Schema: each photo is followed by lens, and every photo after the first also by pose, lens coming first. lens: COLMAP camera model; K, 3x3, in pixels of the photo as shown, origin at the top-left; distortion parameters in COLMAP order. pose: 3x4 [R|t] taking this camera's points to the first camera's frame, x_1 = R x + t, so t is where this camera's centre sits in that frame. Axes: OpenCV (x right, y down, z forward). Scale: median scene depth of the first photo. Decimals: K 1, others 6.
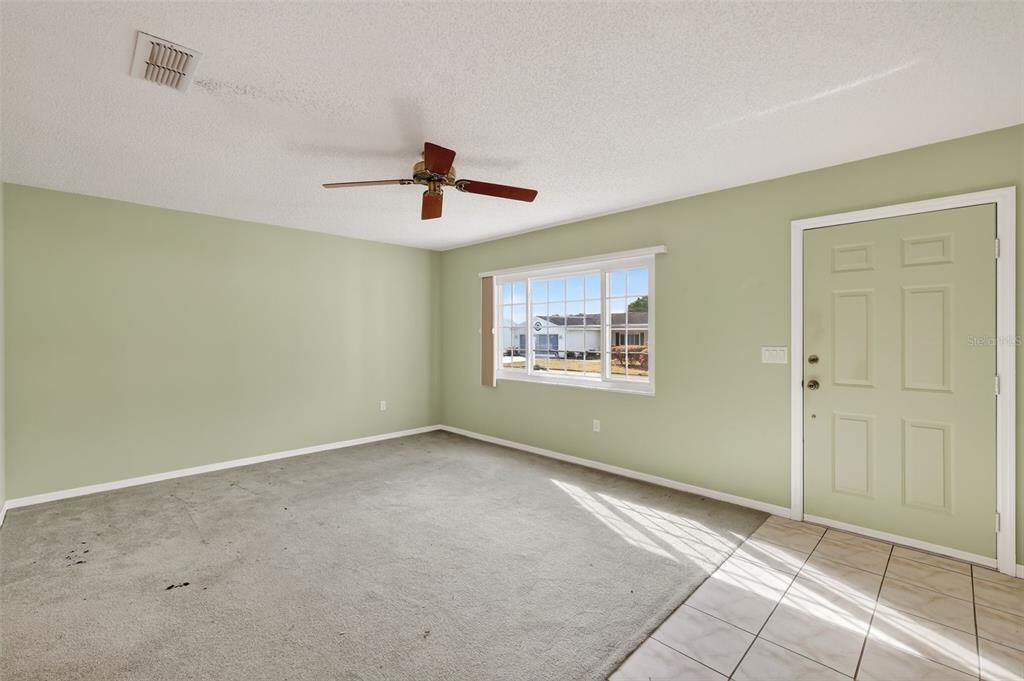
lens RADIAL K [[441.7, 0, 511.3], [0, 441.7, 339.3], [0, 0, 1]] dist [-0.003587, 0.000161]
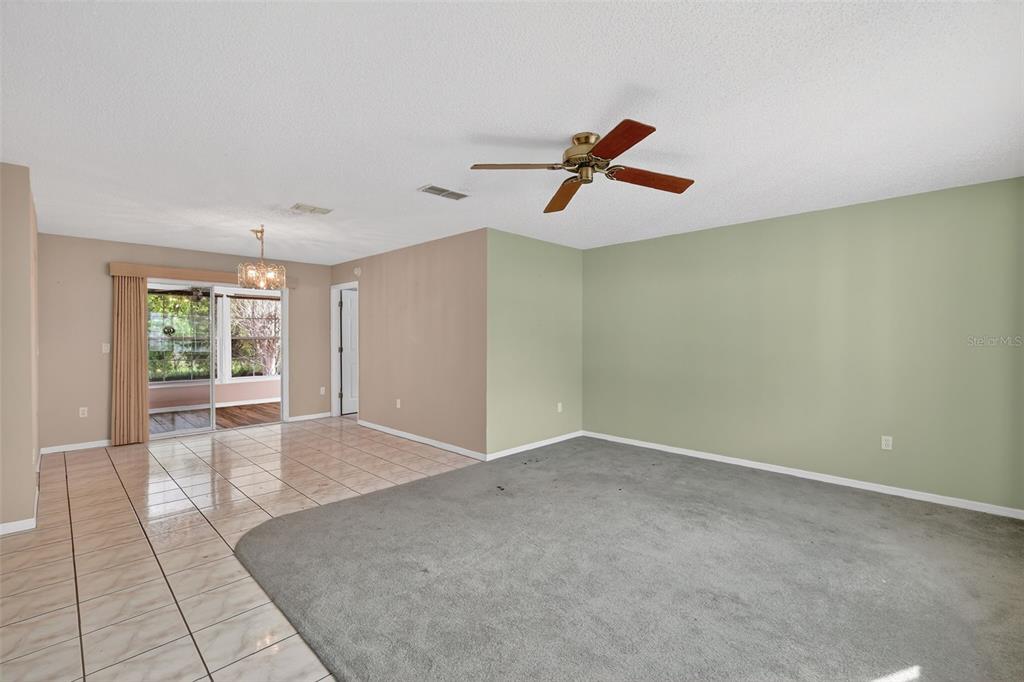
lens RADIAL K [[441.7, 0, 512.4], [0, 441.7, 335.7], [0, 0, 1]] dist [-0.003587, 0.000161]
pose [[0.001087, 0.000545, -0.999999, 0.590230], [-0.003046, 0.999995, 0.000542, -0.019245], [0.999995, 0.003046, 0.001089, 0.646557]]
